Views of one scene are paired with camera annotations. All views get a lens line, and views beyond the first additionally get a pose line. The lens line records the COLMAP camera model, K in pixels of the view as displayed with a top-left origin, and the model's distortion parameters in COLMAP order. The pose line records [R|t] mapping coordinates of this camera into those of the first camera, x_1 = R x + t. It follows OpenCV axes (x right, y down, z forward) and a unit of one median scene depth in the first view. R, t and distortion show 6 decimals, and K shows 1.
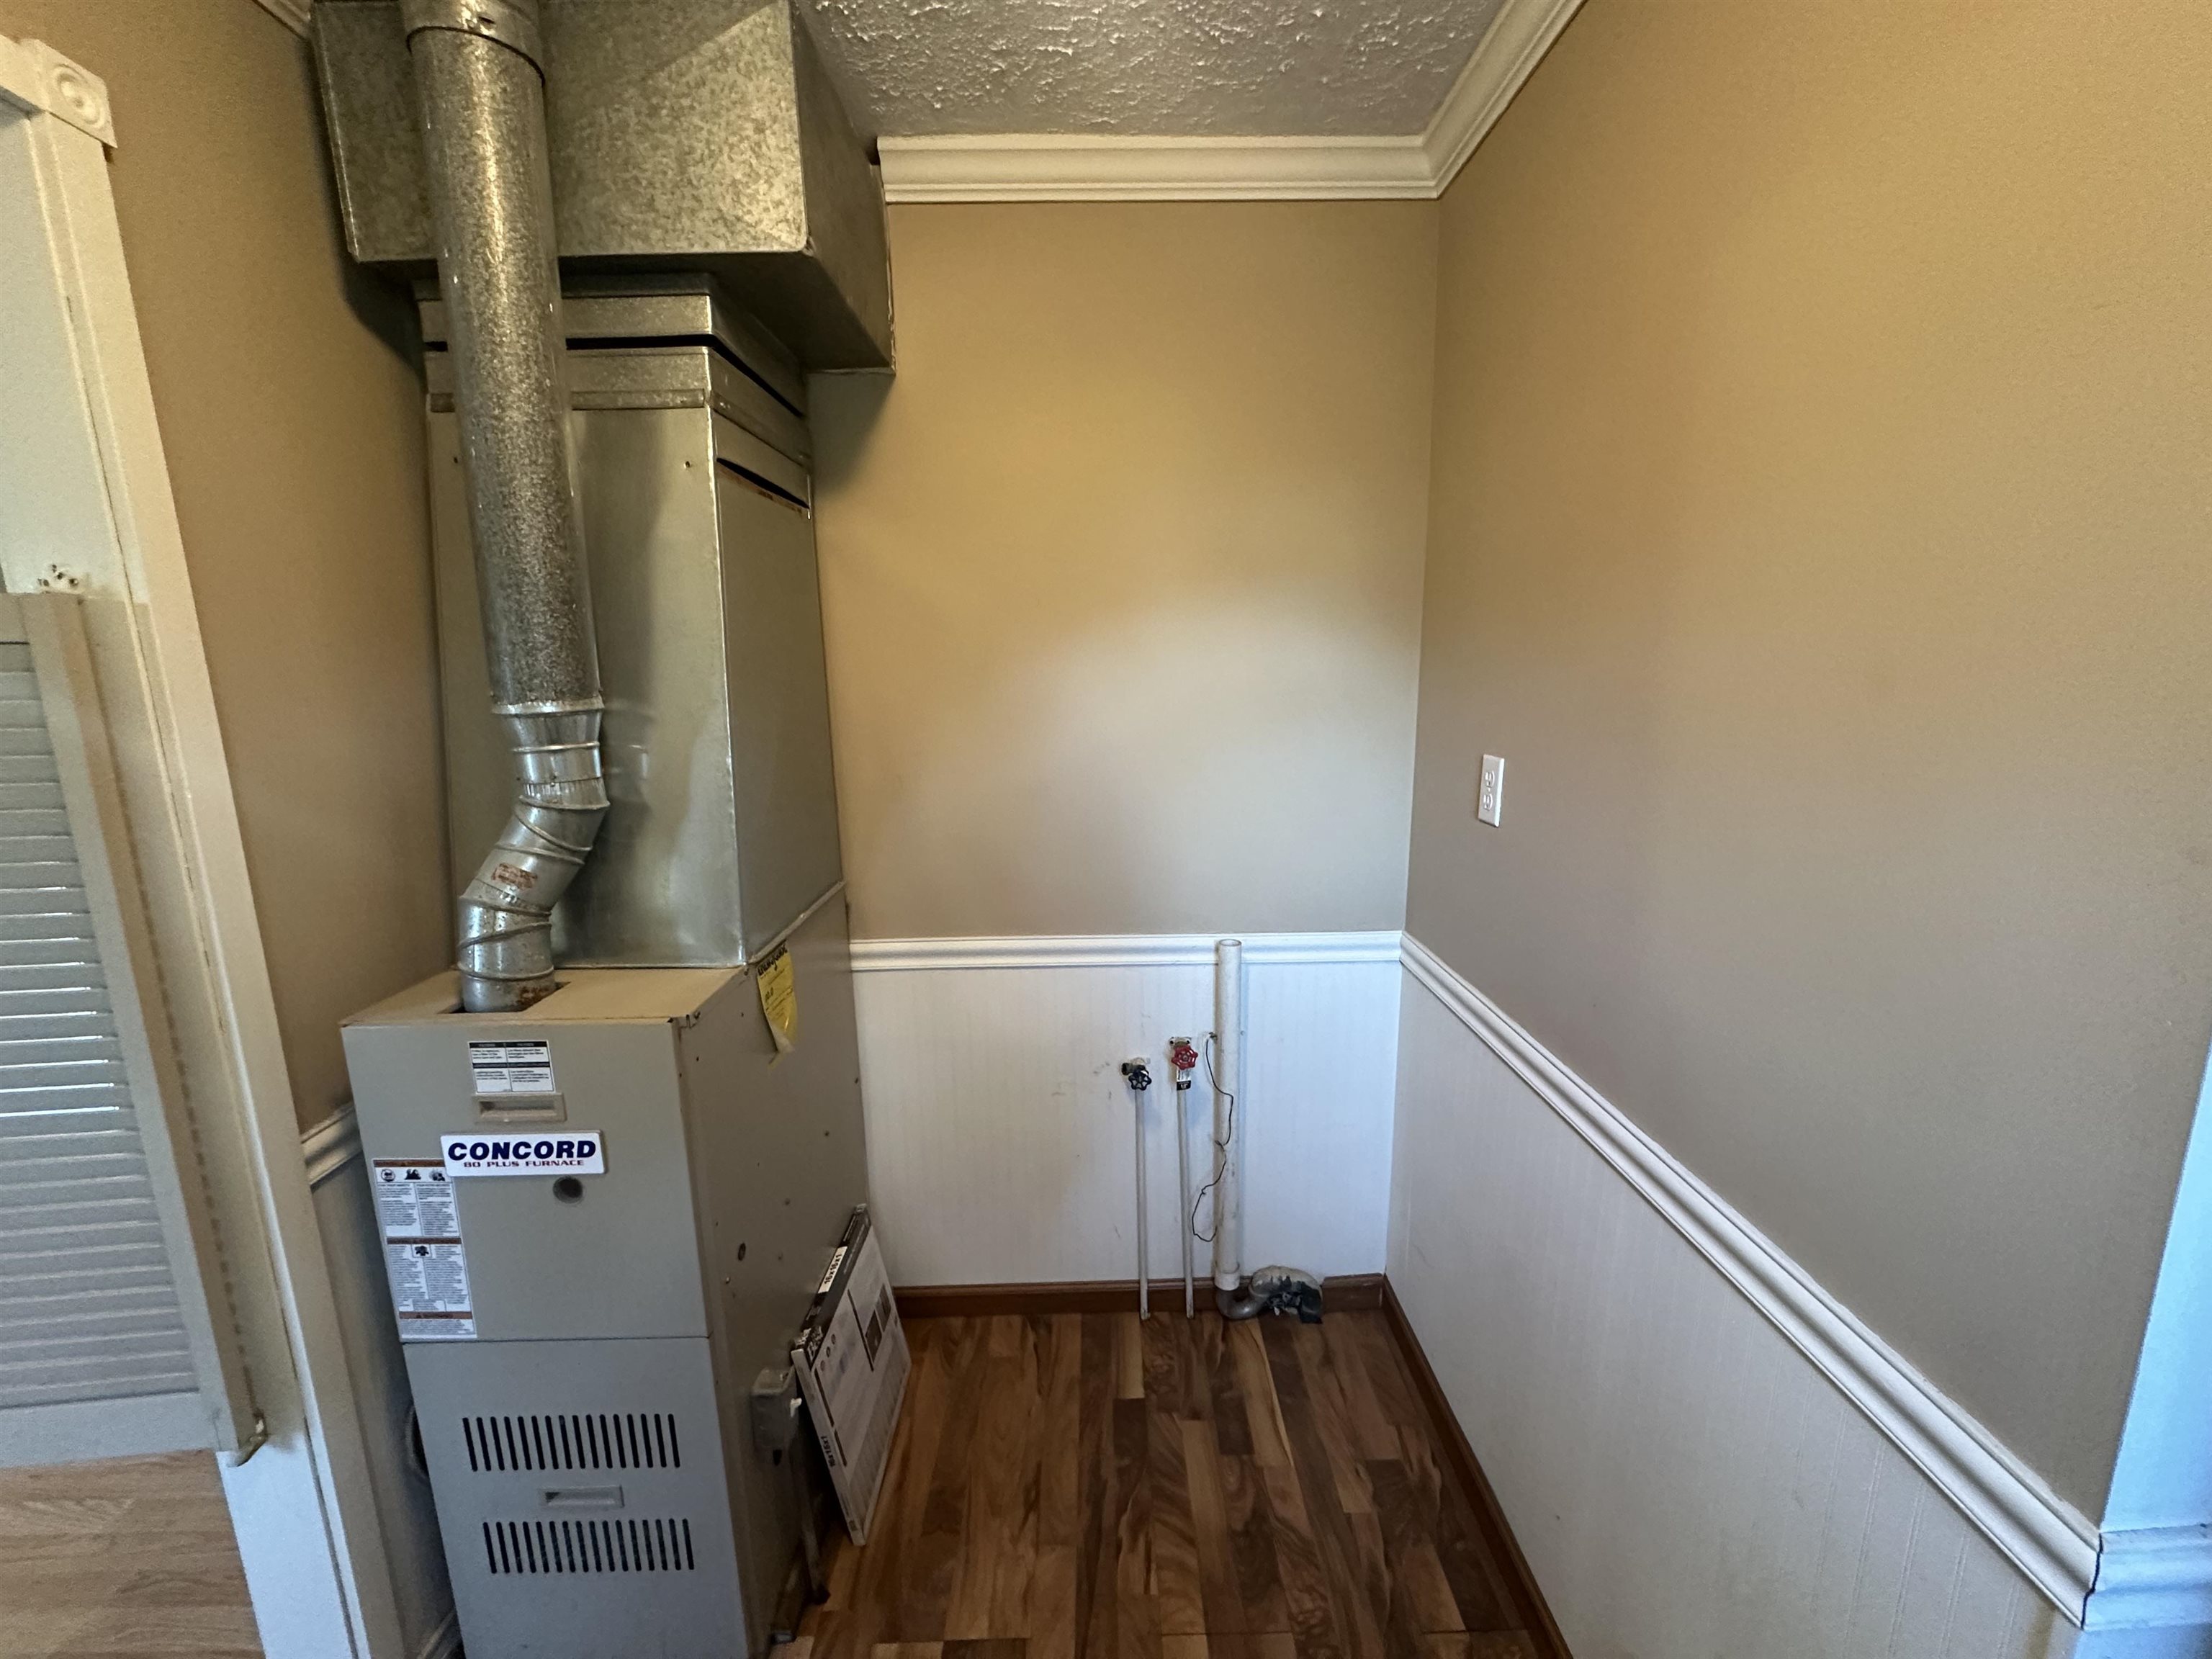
lens RADIAL K [[889.1, 0, 1107.6], [0, 889.1, 825.0], [0, 0, 1]] dist [0.000797, -0.000154]
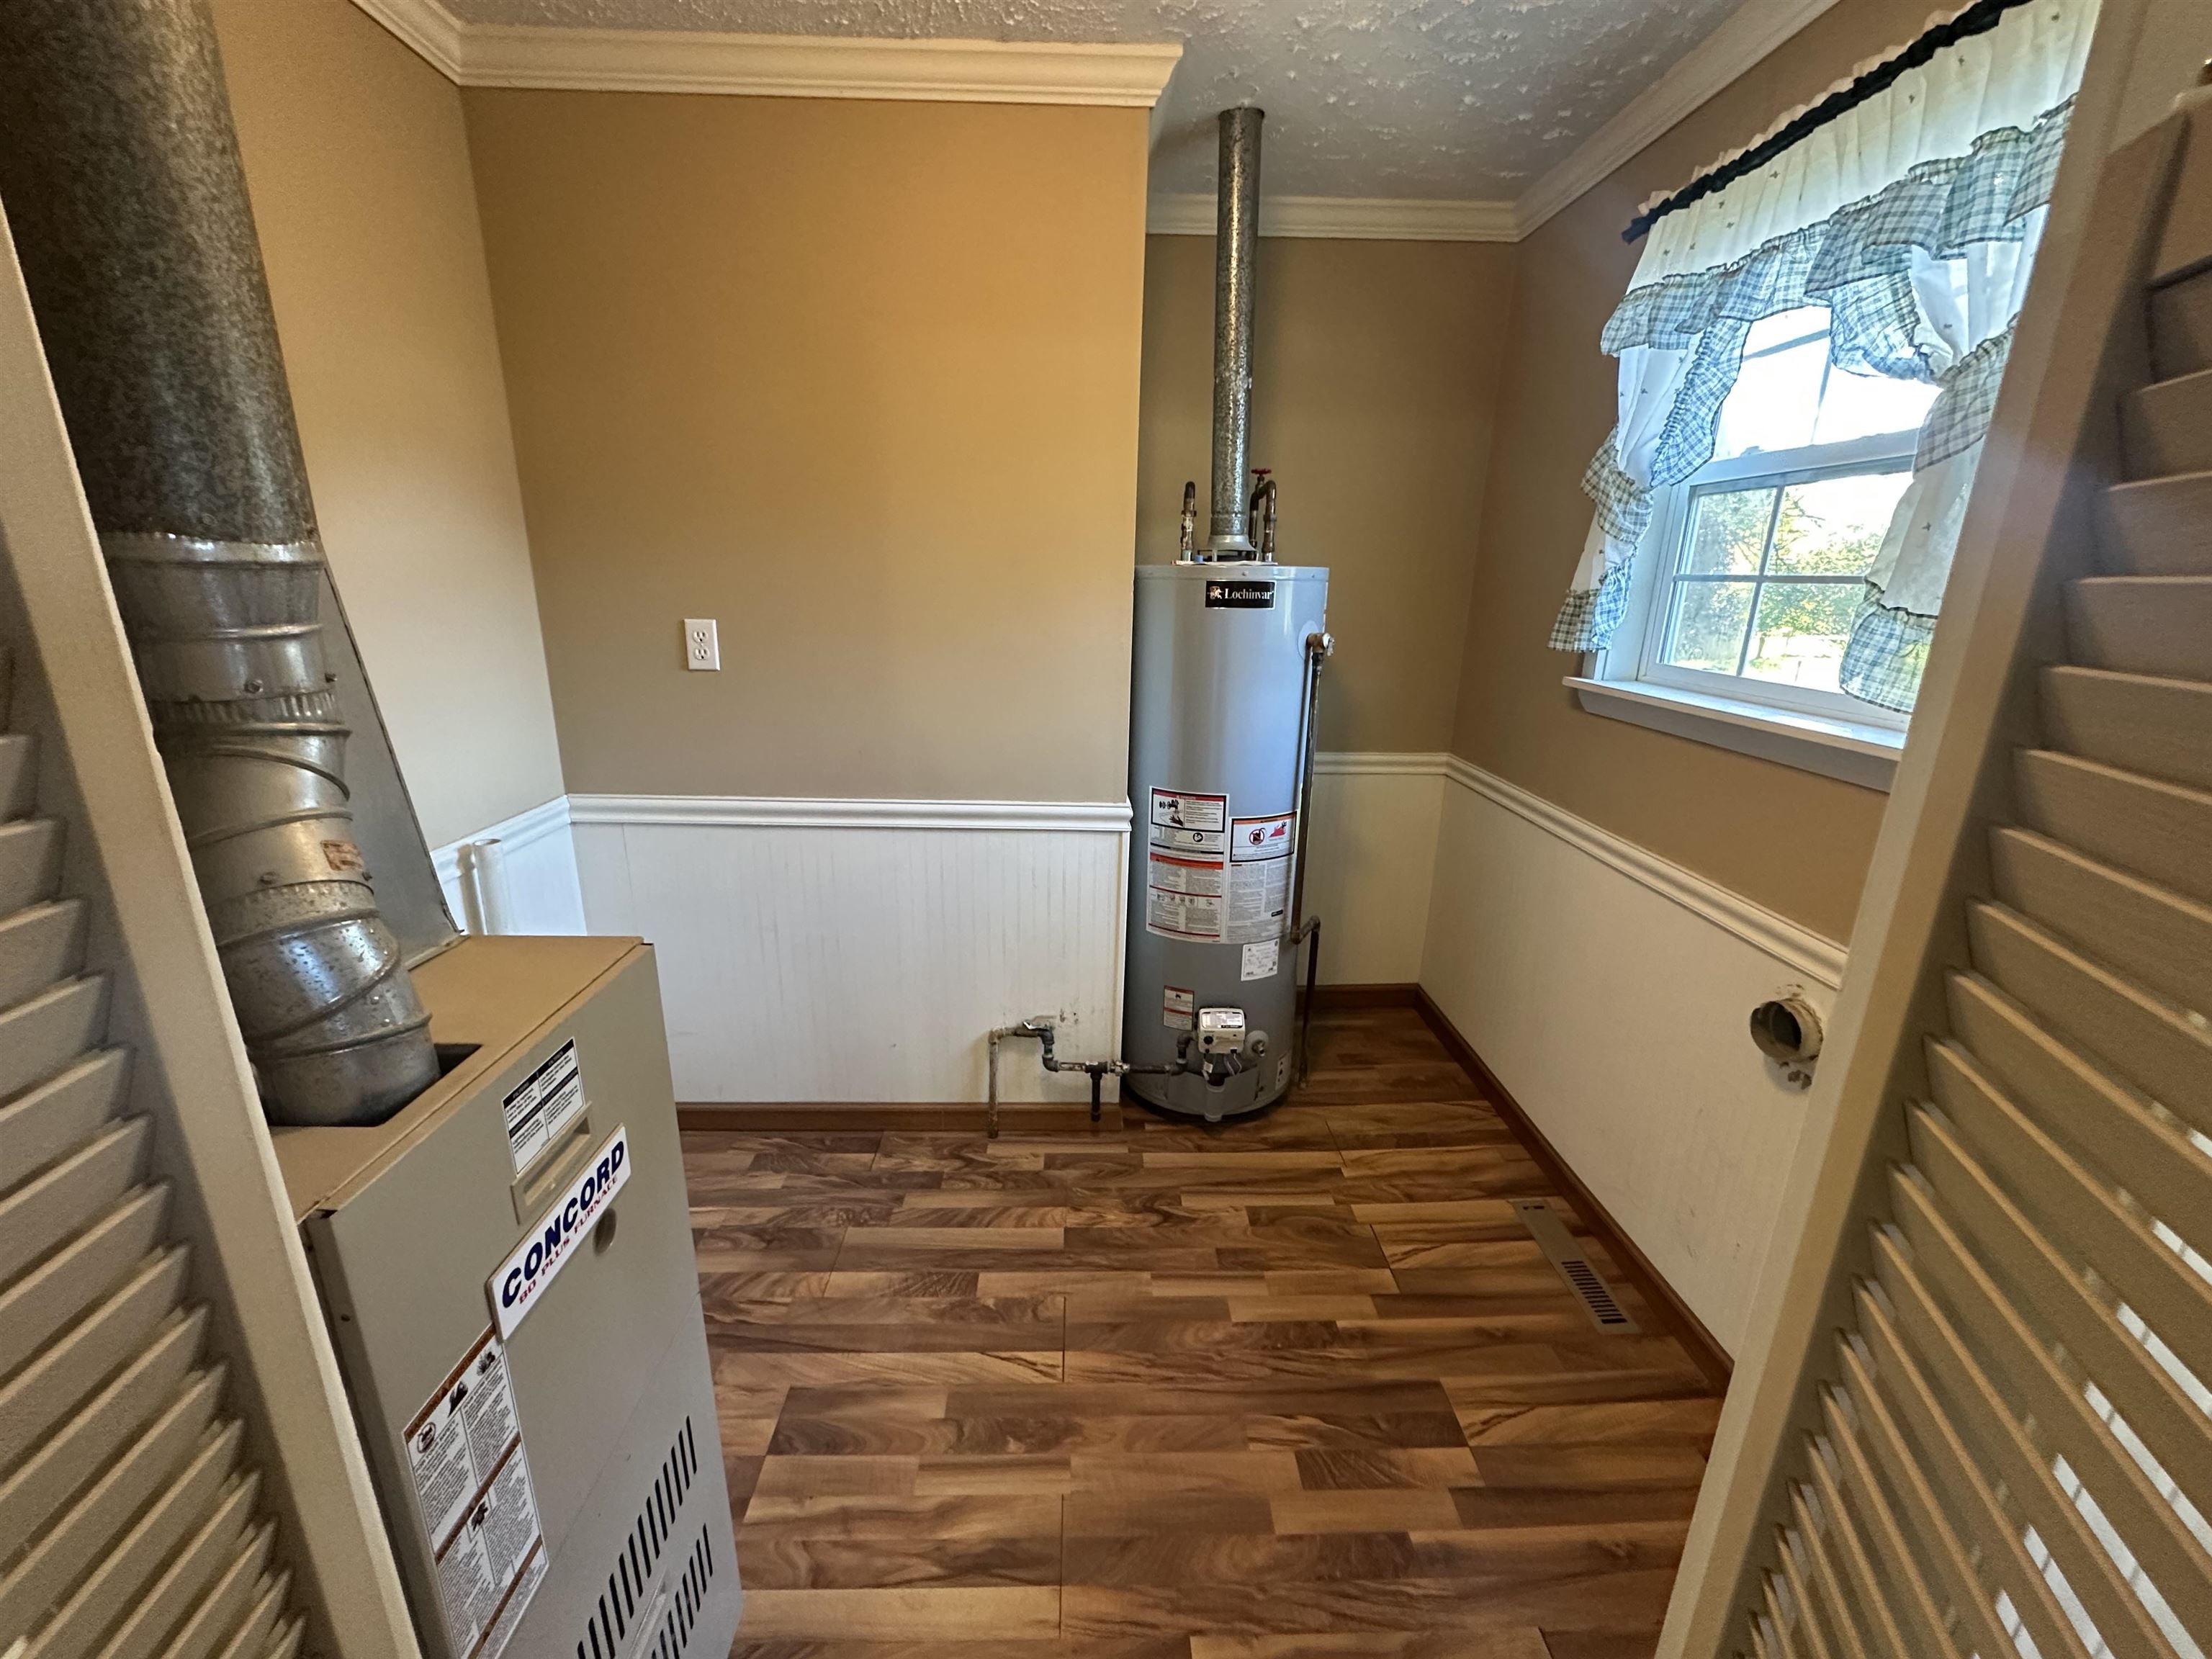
lens RADIAL K [[889.1, 0, 1103.9], [0, 889.1, 830.1], [0, 0, 1]] dist [0.000797, -0.000154]
pose [[-0.015069, -0.265072, 0.964111, -1.247676], [0.169417, 0.949602, 0.263731, -0.029124], [-0.985429, 0.167310, 0.030598, 0.520699]]
